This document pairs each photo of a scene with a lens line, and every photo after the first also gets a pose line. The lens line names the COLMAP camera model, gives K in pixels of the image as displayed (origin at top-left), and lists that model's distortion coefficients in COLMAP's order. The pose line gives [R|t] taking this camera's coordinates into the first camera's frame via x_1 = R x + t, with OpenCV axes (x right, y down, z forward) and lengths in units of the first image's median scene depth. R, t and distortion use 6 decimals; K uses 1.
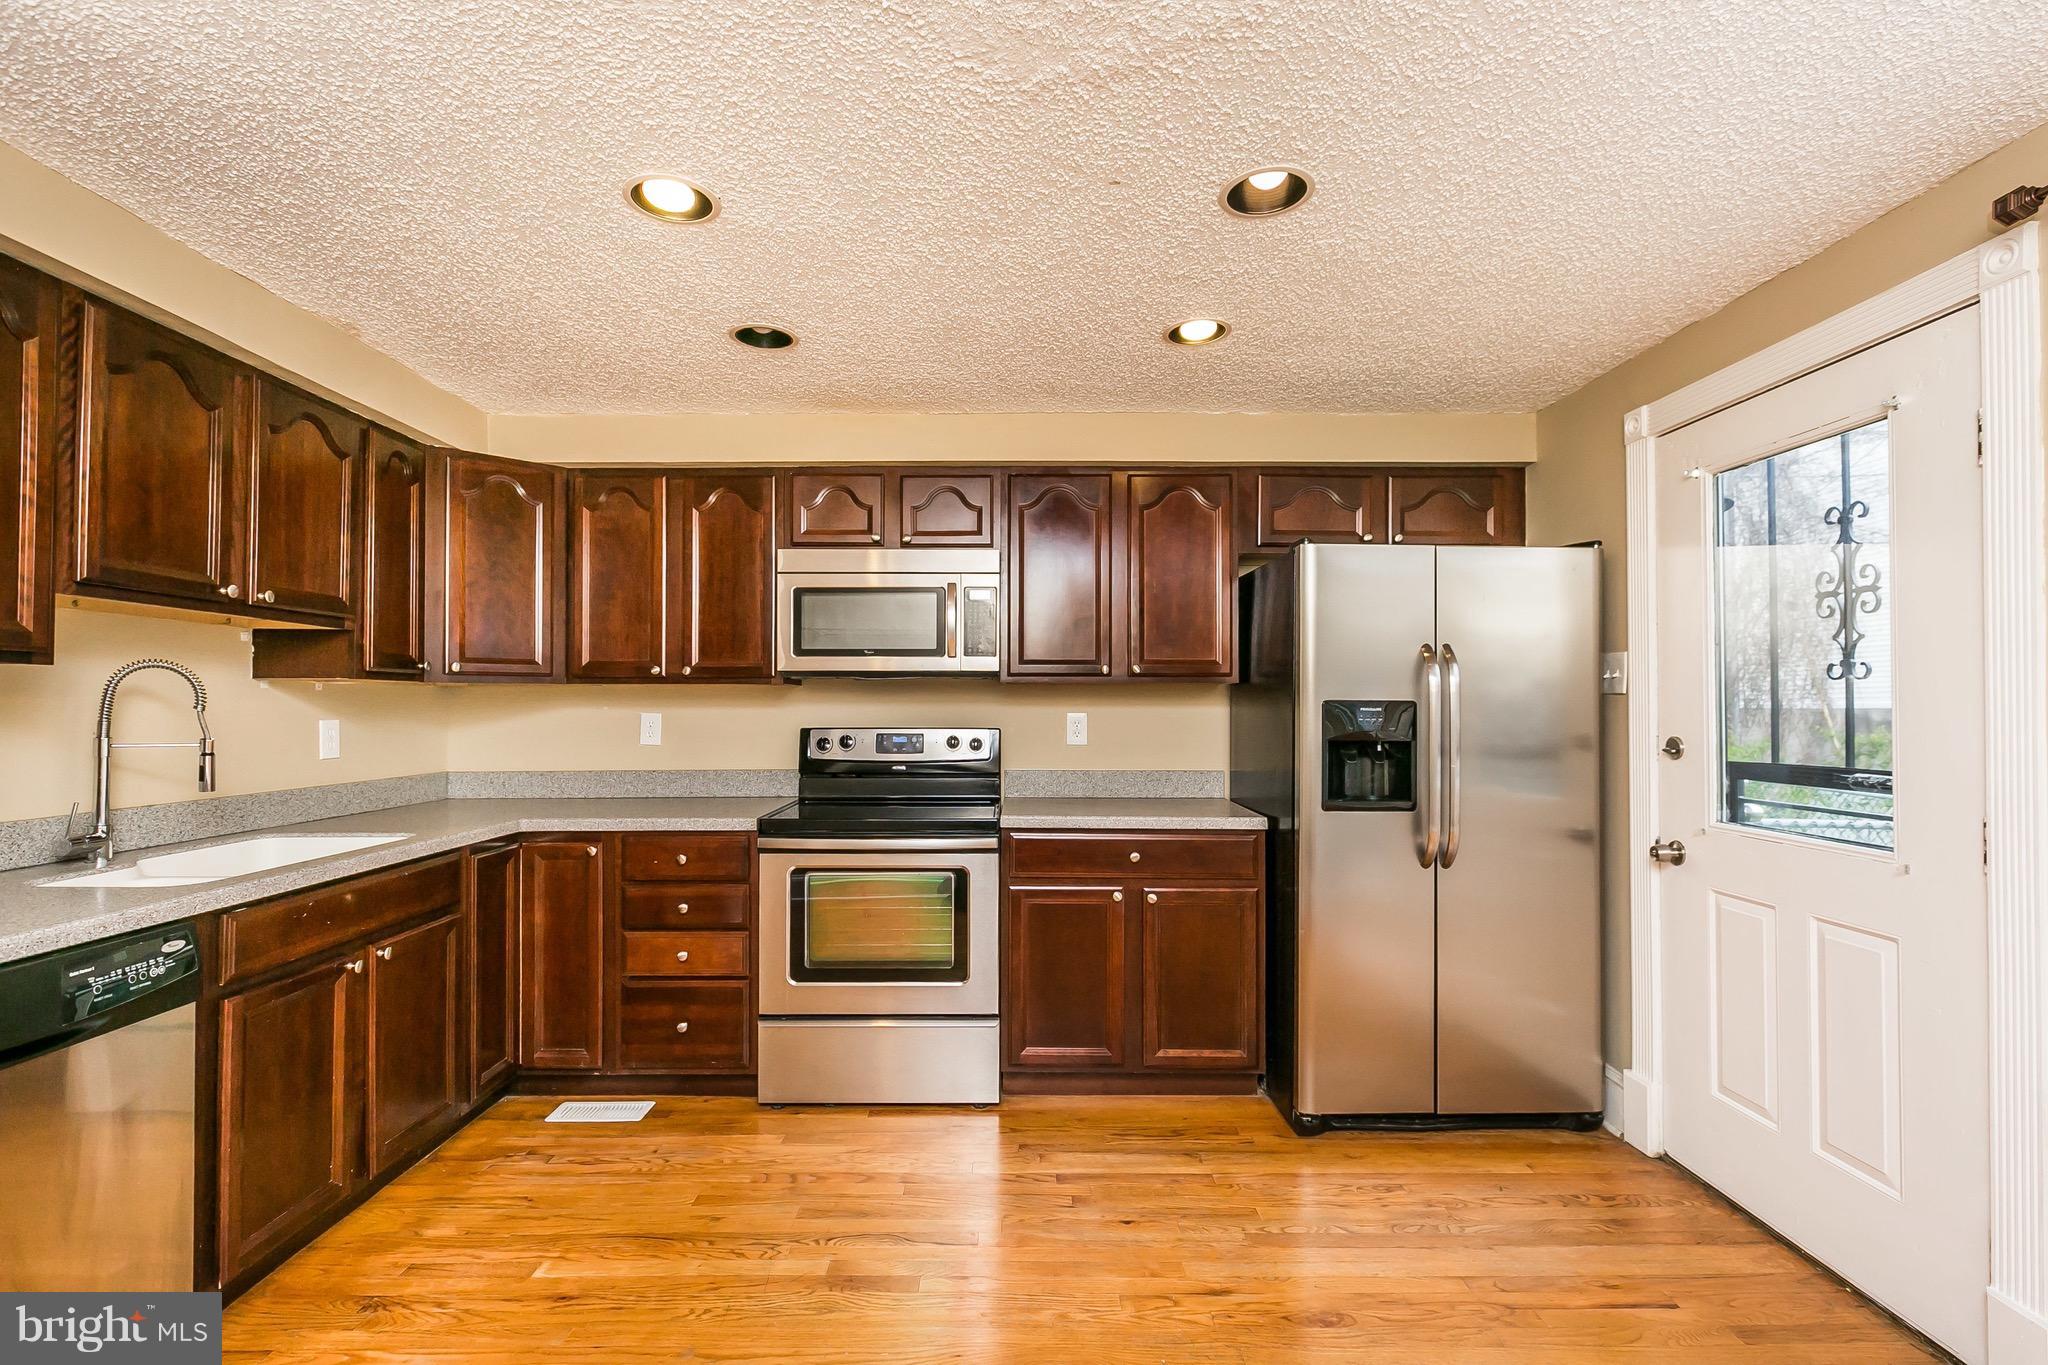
lens RADIAL K [[925.0, 0, 1024.0], [0, 925.0, 682.5], [0, 0, 1]] dist [0.001876, -0.000547]
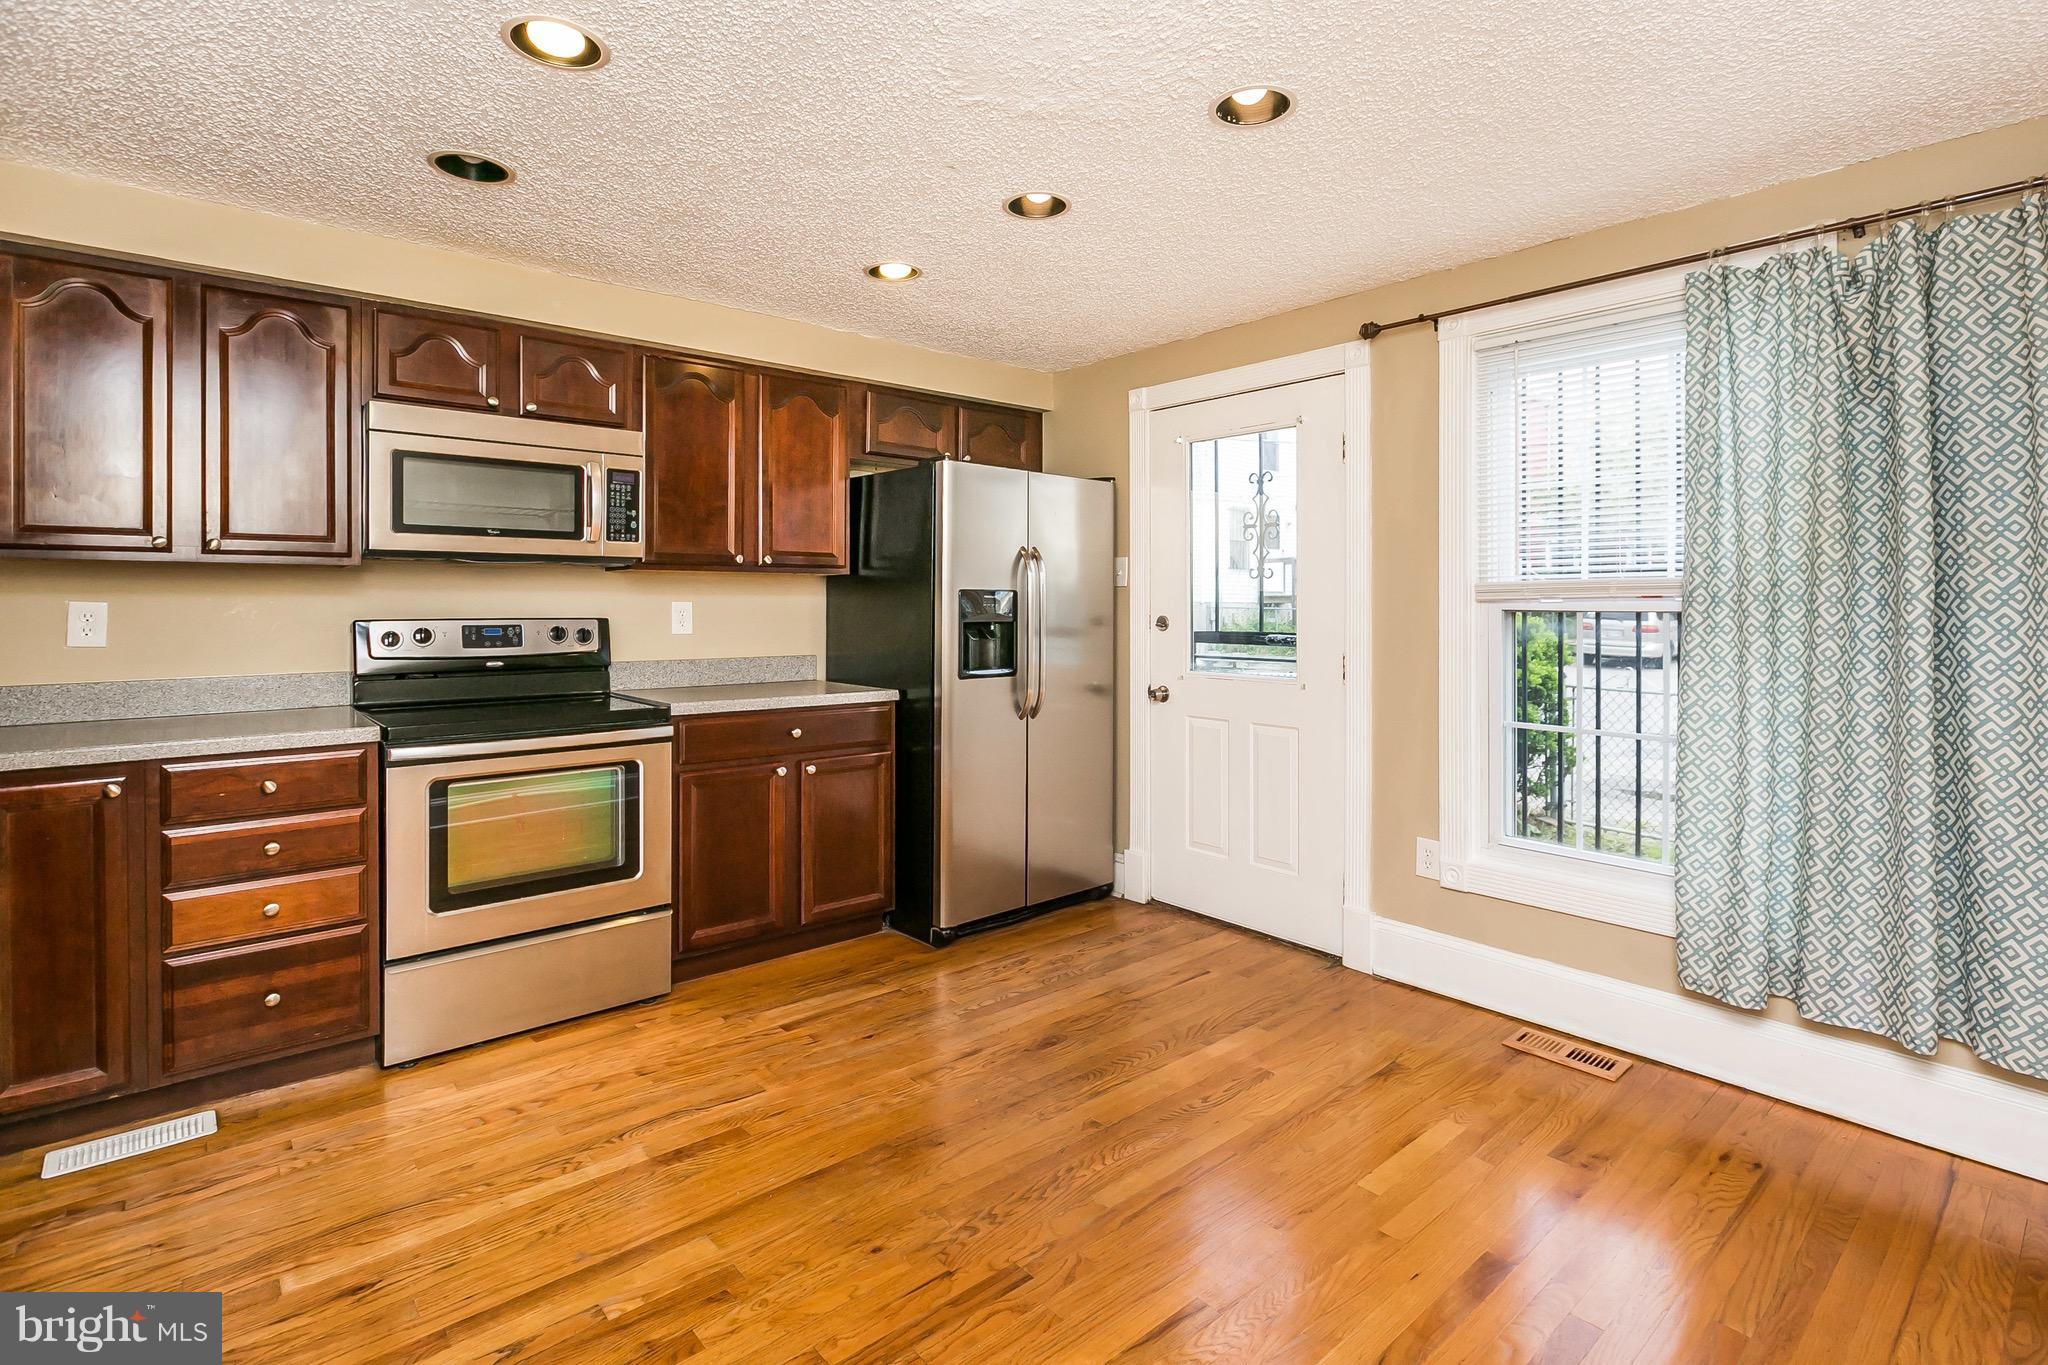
lens RADIAL K [[976.3, 0, 1023.8], [0, 976.3, 590.3], [0, 0, 1]] dist [-0.001346, -0.000835]
pose [[0.760220, 0.008367, 0.649612, -0.443972], [-0.015018, 0.999876, 0.004696, 0.012830], [-0.649493, -0.013326, 0.760251, -0.038921]]
